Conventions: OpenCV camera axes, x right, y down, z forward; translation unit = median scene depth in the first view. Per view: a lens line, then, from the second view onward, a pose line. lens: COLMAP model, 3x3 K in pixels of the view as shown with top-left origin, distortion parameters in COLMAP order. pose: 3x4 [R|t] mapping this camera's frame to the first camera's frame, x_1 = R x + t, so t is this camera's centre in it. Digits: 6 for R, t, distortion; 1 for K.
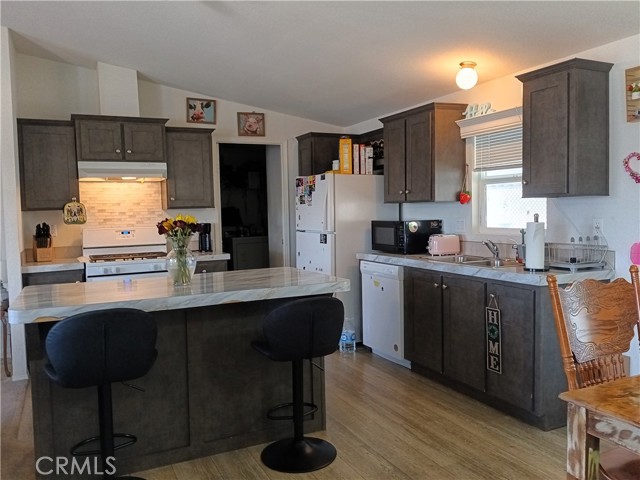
lens RADIAL K [[521.6, 0, 320.0], [0, 521.6, 240.0], [0, 0, 1]] dist [0.086658, -0.150139]
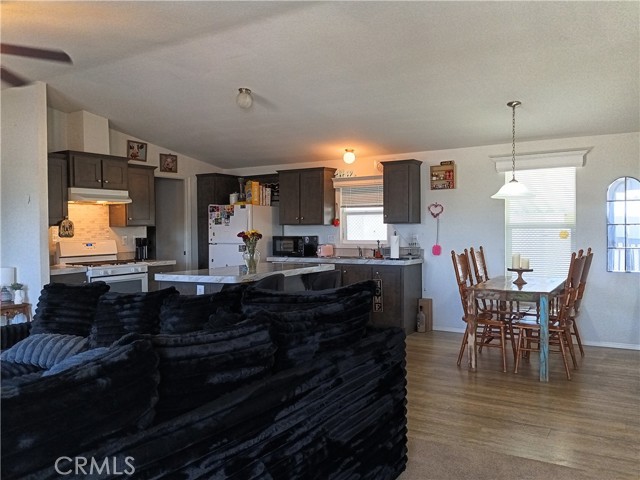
lens RADIAL K [[521.6, 0, 320.0], [0, 521.6, 240.0], [0, 0, 1]] dist [0.086658, -0.150139]
pose [[0.846371, 0.003485, 0.532582, -0.742160], [0.020544, 0.999021, -0.039186, 0.045485], [-0.532197, 0.044107, 0.845471, -0.448610]]
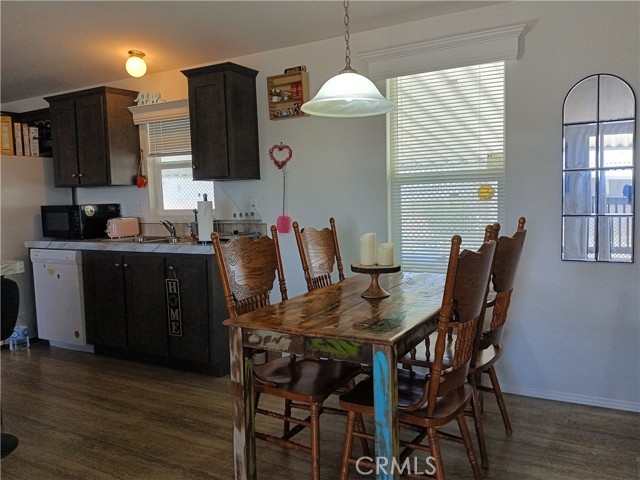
lens RADIAL K [[521.6, 0, 320.0], [0, 521.6, 240.0], [0, 0, 1]] dist [0.086658, -0.150139]
pose [[0.828901, -0.049734, 0.557181, -0.021475], [0.042754, 0.998759, 0.025545, 0.026857], [-0.557760, 0.002647, 0.829998, -0.077794]]
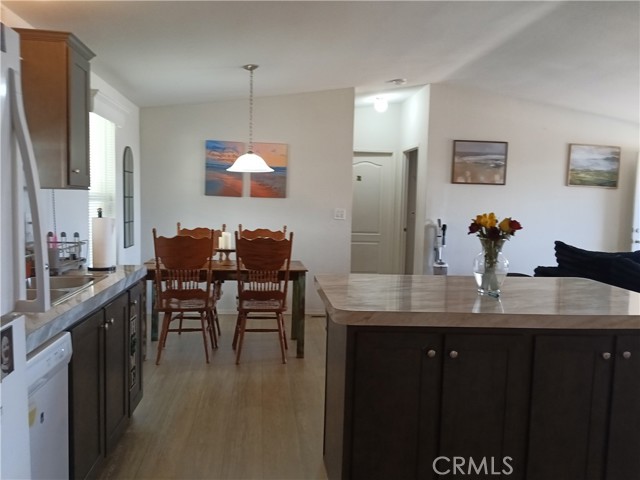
lens RADIAL K [[521.6, 0, 320.0], [0, 521.6, 240.0], [0, 0, 1]] dist [0.086658, -0.150139]
pose [[-0.941486, -0.029297, 0.335776, -0.212462], [0.012624, 0.992451, 0.121989, -0.083616], [-0.336815, 0.119090, -0.934009, 1.412761]]
